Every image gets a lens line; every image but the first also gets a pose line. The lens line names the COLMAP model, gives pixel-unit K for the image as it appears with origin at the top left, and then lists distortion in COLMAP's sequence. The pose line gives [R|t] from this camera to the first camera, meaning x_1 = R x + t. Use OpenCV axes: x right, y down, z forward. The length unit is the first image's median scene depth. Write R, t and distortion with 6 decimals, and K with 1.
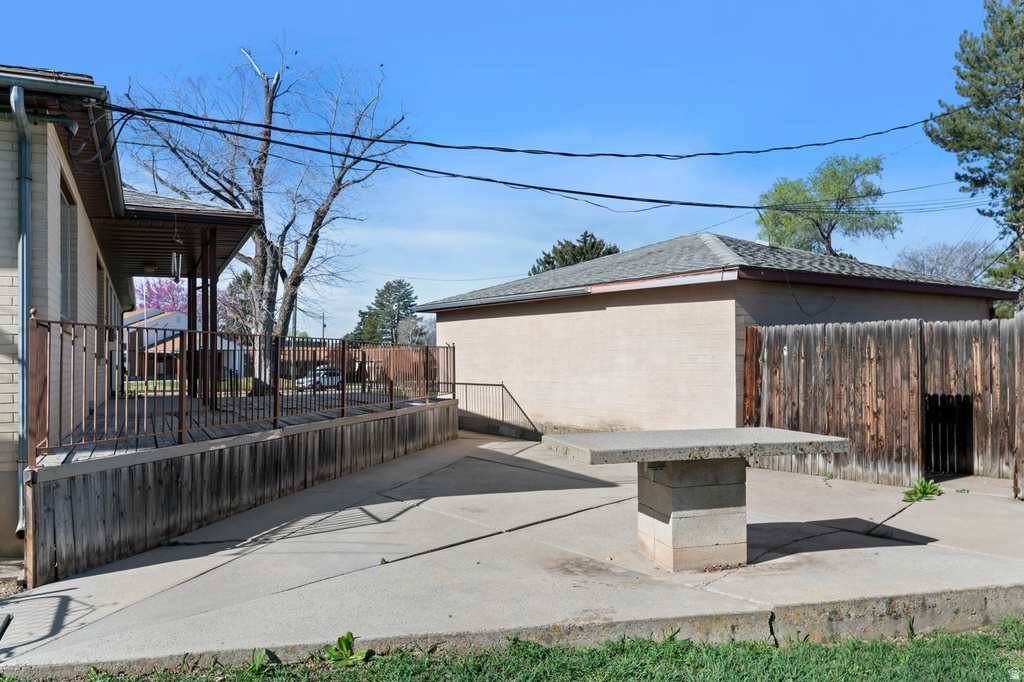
lens RADIAL K [[786.6, 0, 512.0], [0, 786.6, 341.0], [0, 0, 1]] dist [0.007078, 0.004139]
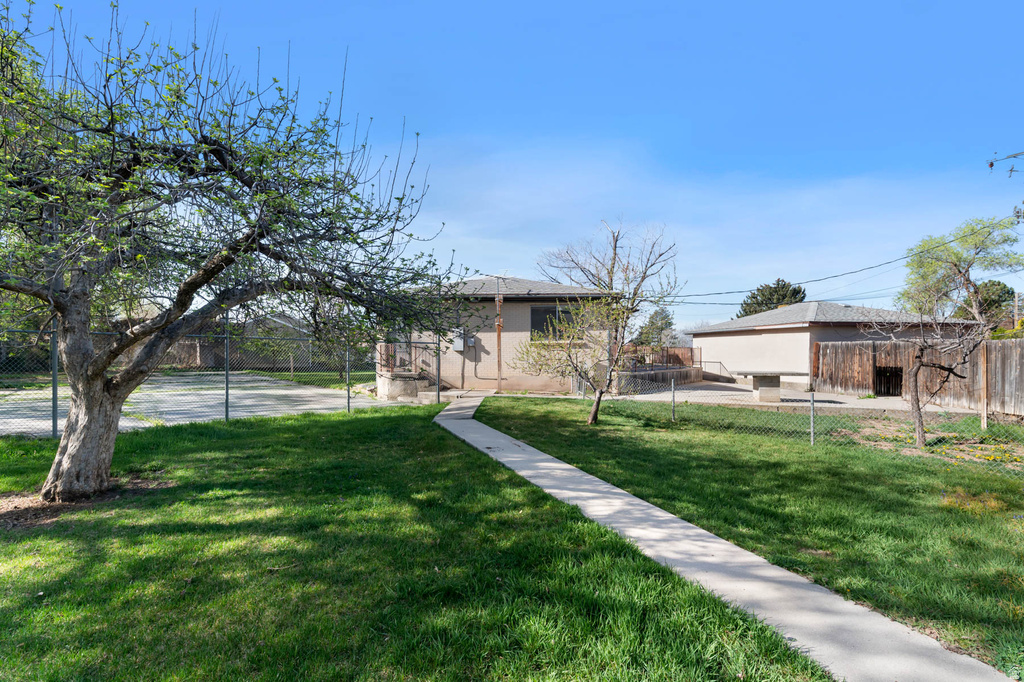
lens RADIAL K [[440.1, 0, 516.7], [0, 440.1, 350.8], [0, 0, 1]] dist [0.001381, 0.000280]
pose [[0.898264, 0.008343, -0.439378, 0.032575], [0.001022, 0.999777, 0.021074, -0.022428], [0.439456, -0.019379, 0.898055, -0.926880]]
